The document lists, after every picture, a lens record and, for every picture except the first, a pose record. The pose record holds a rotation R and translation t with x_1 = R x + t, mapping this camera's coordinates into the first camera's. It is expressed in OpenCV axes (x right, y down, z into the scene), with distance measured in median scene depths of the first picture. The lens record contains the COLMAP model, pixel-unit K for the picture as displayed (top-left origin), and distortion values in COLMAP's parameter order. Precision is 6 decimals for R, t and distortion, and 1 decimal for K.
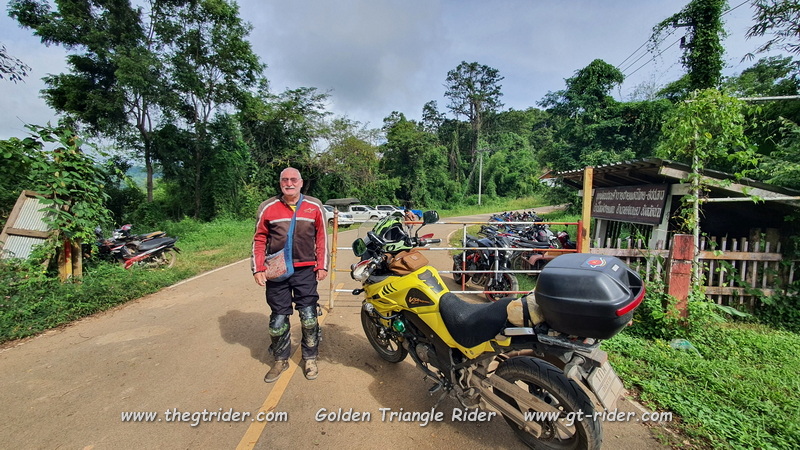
lens RADIAL K [[320.1, 0, 397.4], [0, 320.1, 222.2], [0, 0, 1]] dist [-0.001302, -0.001169]
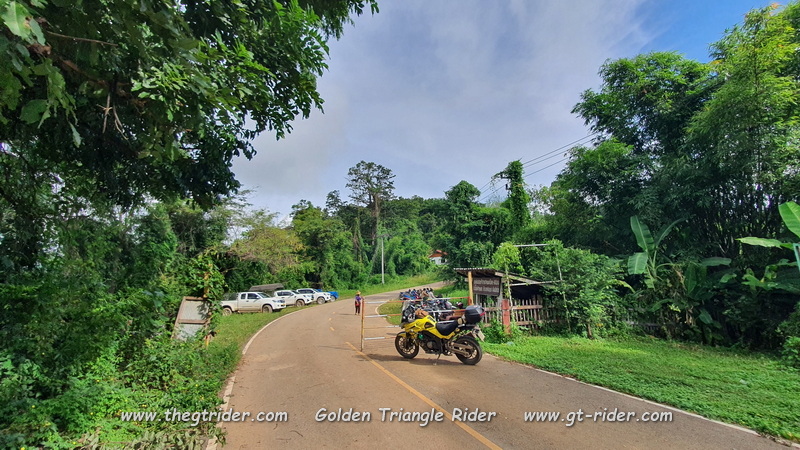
lens RADIAL K [[320.1, 0, 396.7], [0, 320.1, 222.3], [0, 0, 1]] dist [-0.001302, -0.001169]
pose [[0.947971, 0.015504, 0.317980, -0.070113], [0.061280, 0.971249, -0.230046, -0.002235], [-0.312405, 0.237562, 0.919765, -0.114549]]
